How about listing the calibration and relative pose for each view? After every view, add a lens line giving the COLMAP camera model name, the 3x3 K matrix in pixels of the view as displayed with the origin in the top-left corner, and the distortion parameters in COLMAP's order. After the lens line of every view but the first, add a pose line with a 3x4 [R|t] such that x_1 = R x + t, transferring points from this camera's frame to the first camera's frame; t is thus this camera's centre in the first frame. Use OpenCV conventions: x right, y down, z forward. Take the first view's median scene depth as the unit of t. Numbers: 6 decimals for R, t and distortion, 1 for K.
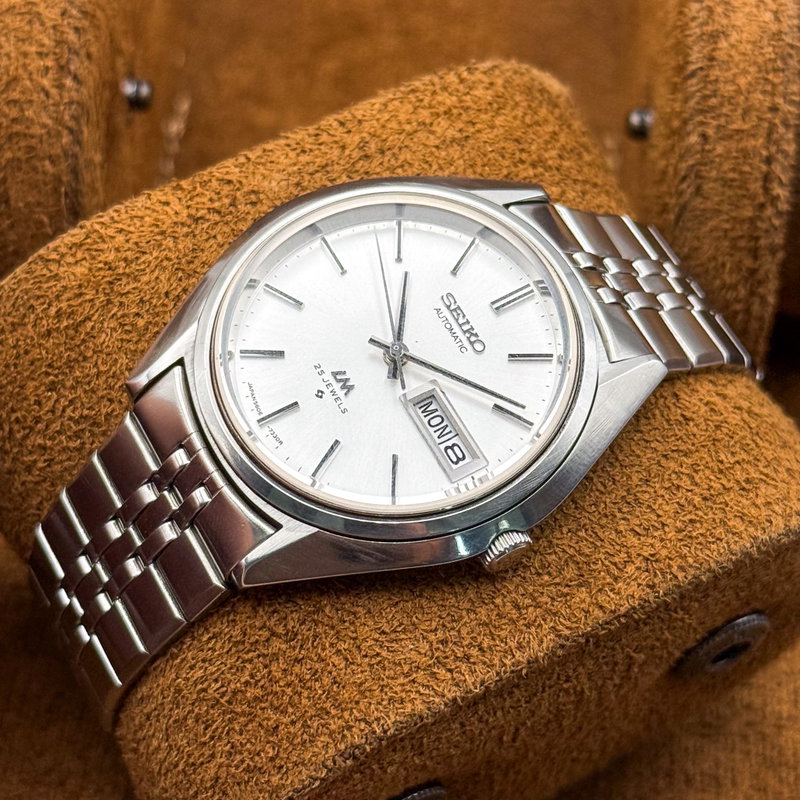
lens RADIAL K [[2305.4, 0, 400.0], [0, 2305.4, 400.0], [0, 0, 1]] dist [0.011440, 0.638346]
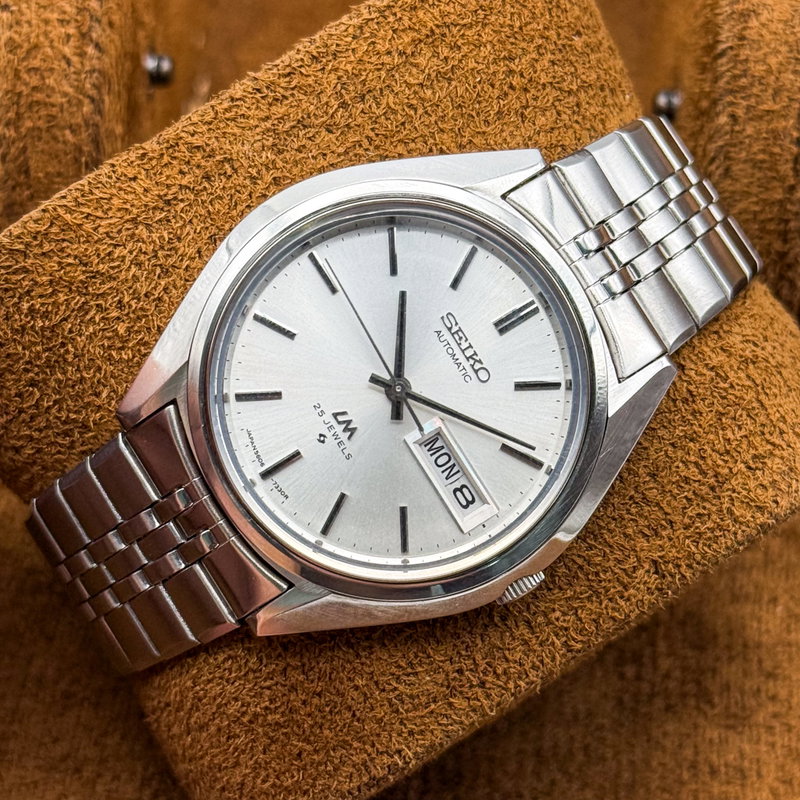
lens RADIAL K [[2305.4, 0, 400.0], [0, 2305.4, 400.0], [0, 0, 1]] dist [0.011440, 0.638346]
pose [[0.997638, -0.058410, 0.036139, -0.035585], [0.037023, 0.900470, 0.433339, -0.428593], [-0.057853, -0.430978, 0.900506, 0.132357]]
